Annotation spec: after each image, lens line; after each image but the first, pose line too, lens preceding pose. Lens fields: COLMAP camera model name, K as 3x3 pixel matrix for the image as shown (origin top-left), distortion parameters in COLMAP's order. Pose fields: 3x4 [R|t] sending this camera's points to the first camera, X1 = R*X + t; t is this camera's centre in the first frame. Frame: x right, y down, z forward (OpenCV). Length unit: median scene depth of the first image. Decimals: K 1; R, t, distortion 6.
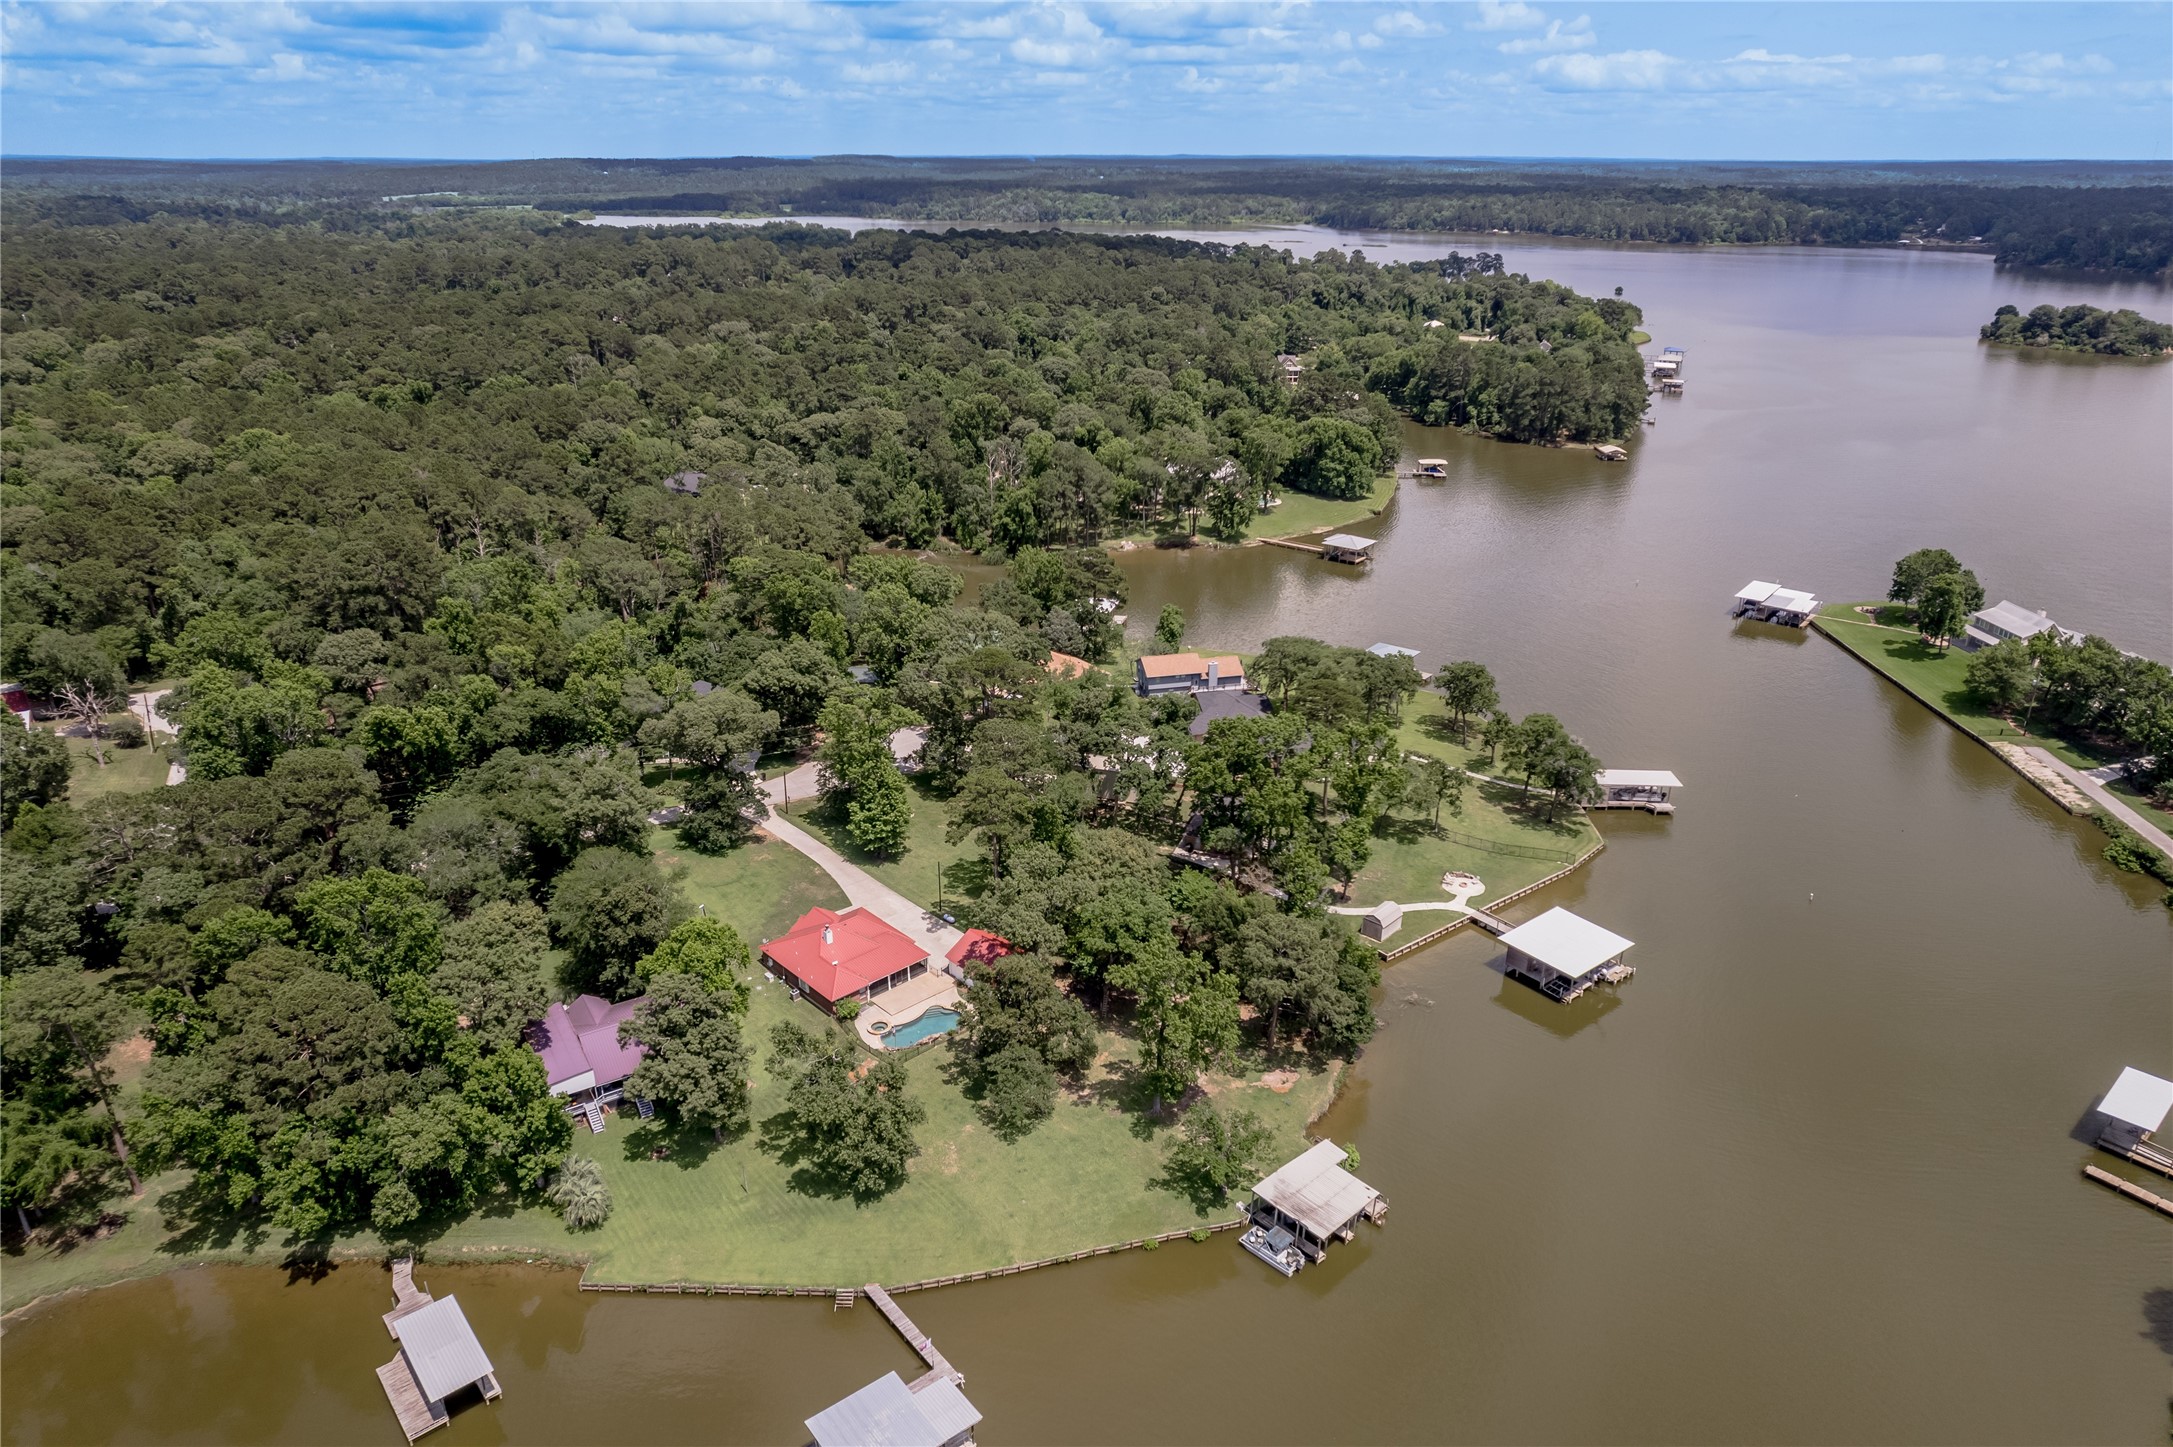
lens RADIAL K [[1422.7, 0, 1086.5], [0, 1422.7, 723.5], [0, 0, 1]] dist [-0.076842, 0.101533]
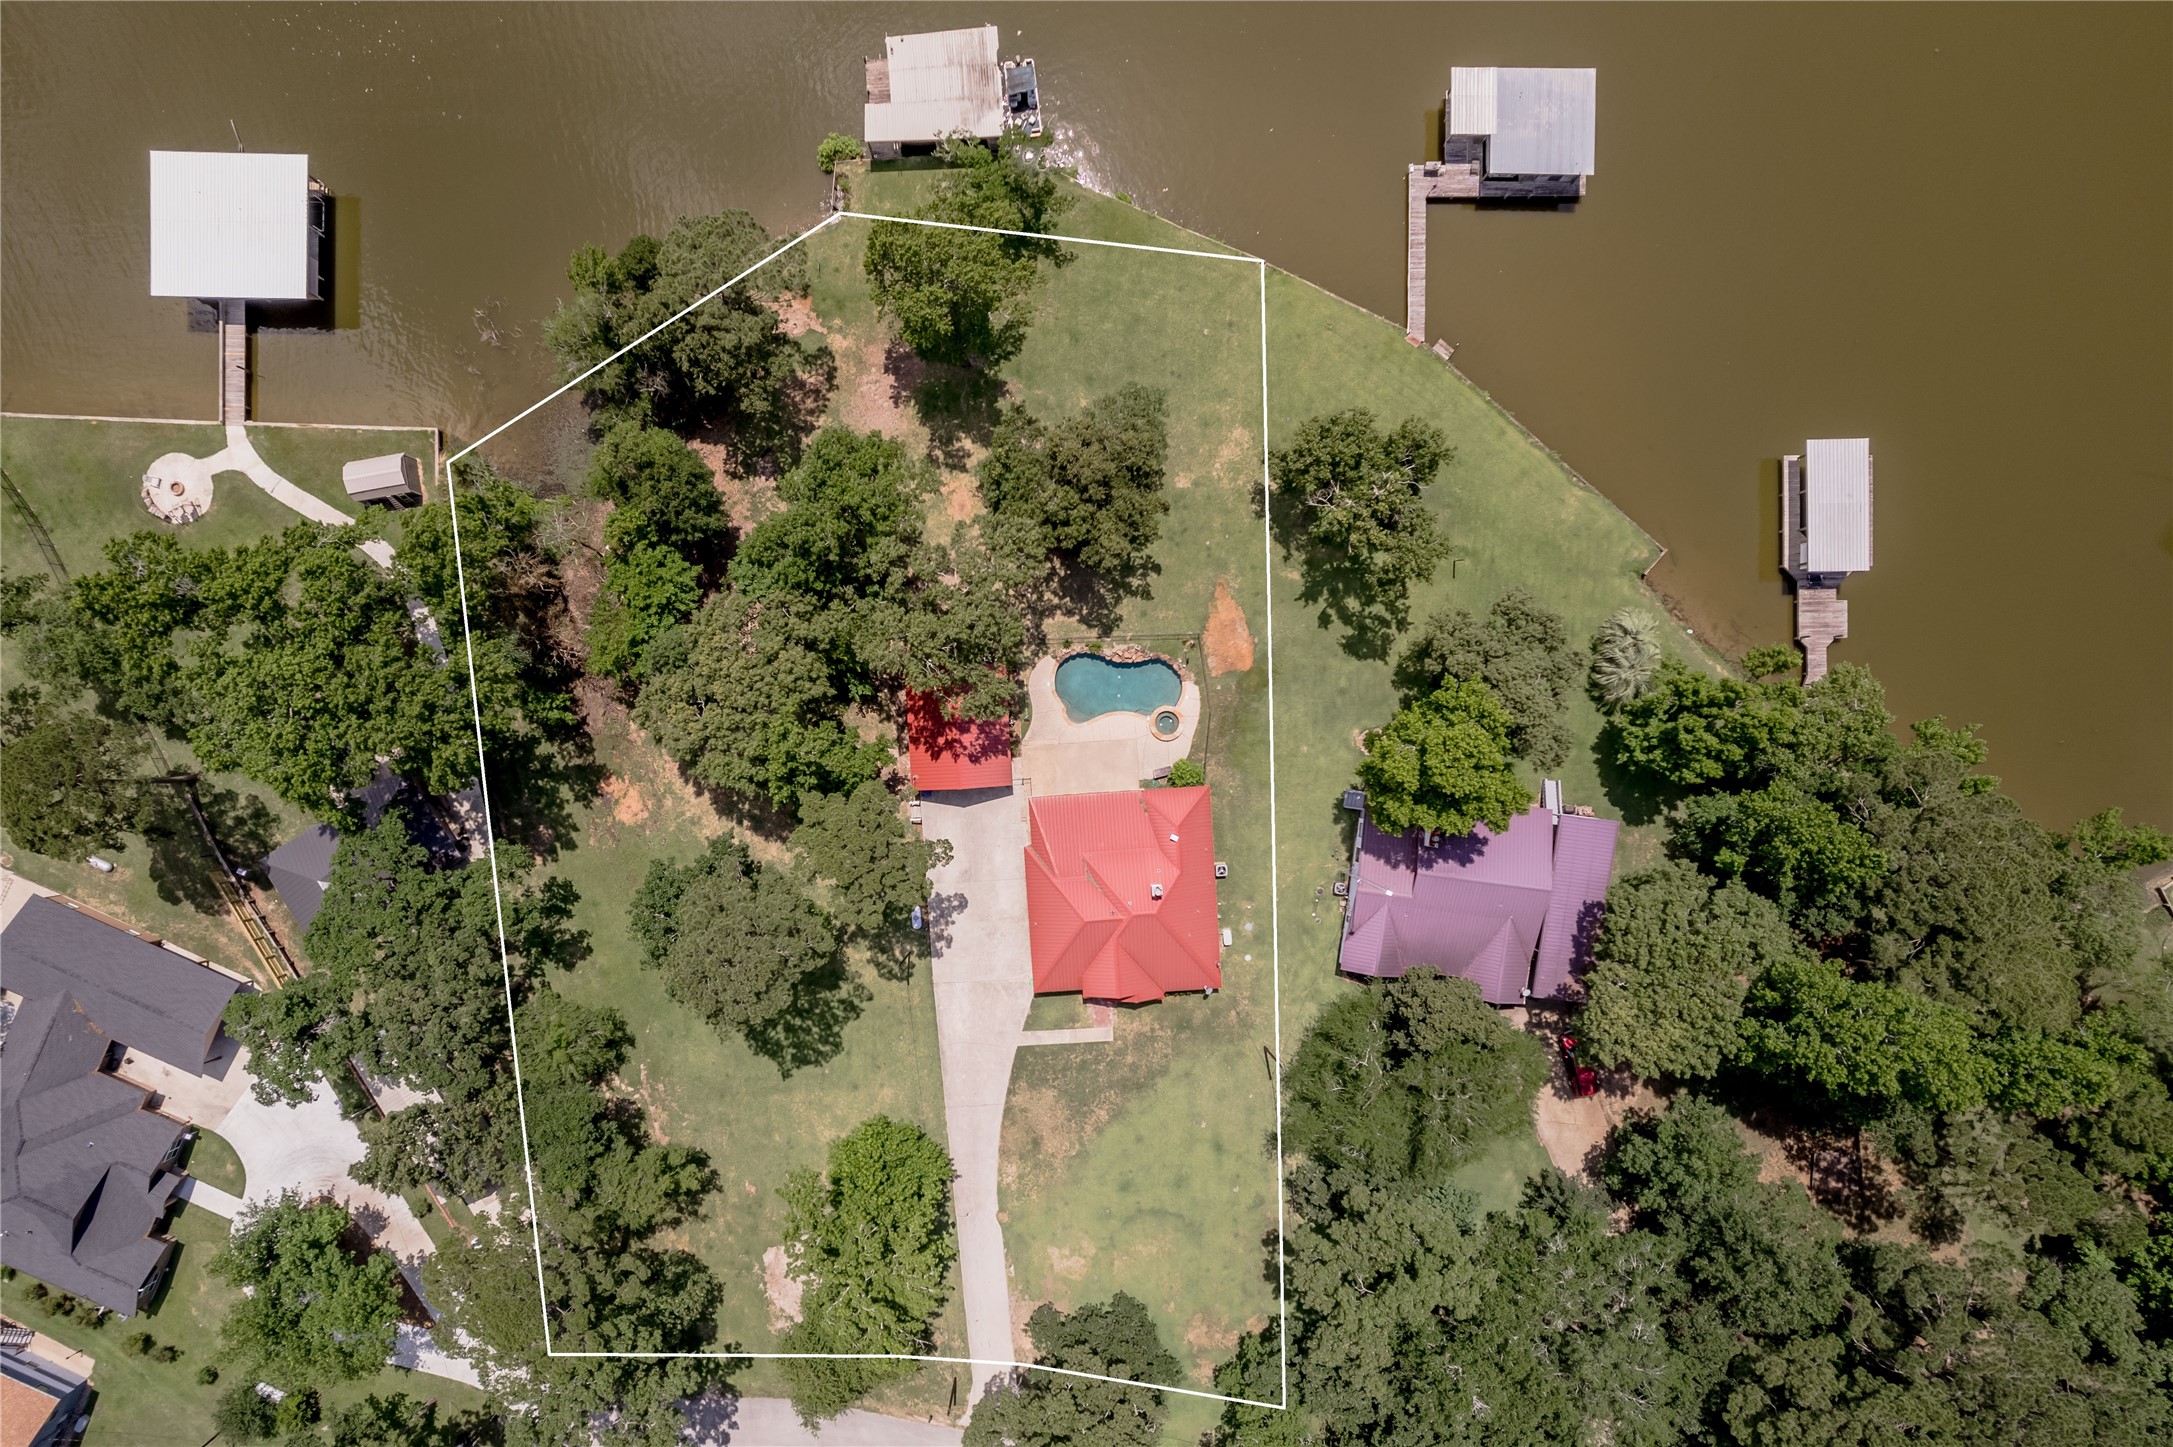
lens RADIAL K [[1422.7, 0, 1086.5], [0, 1422.7, 723.5], [0, 0, 1]] dist [-0.076842, 0.101533]
pose [[-0.774851, -0.631814, -0.020406, -0.092087], [0.262083, -0.350457, 0.899162, -0.393242], [-0.575255, 0.691369, 0.437139, 0.651662]]
